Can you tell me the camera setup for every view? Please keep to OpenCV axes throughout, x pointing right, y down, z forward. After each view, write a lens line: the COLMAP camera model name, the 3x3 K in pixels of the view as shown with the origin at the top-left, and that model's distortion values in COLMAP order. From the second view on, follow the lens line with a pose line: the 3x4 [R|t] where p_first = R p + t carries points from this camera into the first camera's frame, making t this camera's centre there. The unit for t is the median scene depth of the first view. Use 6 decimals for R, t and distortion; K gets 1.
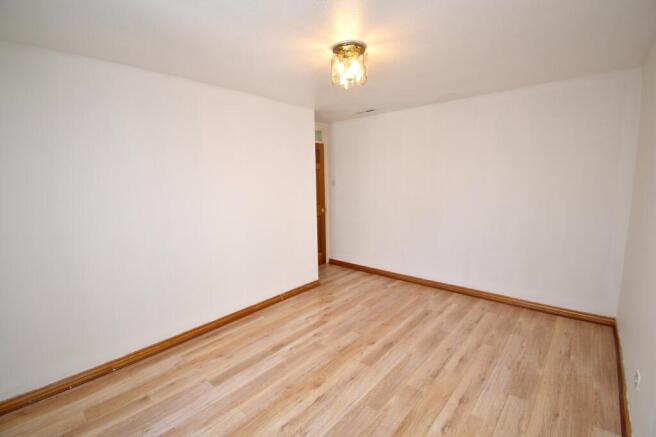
lens RADIAL K [[290.0, 0, 332.5], [0, 290.0, 219.7], [0, 0, 1]] dist [0.012494, -0.018797]
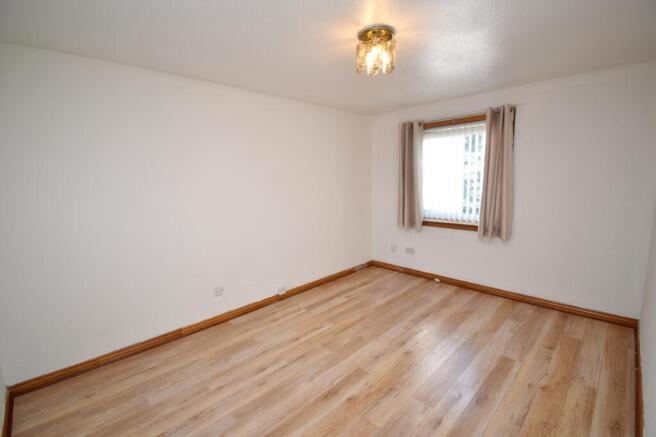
lens RADIAL K [[290.0, 0, 332.5], [0, 290.0, 219.7], [0, 0, 1]] dist [0.012494, -0.018797]
pose [[-0.996514, 0.038214, 0.074152, 0.126421], [0.057641, 0.957997, 0.280927, -0.246786], [-0.060302, 0.284222, -0.956860, 1.779839]]
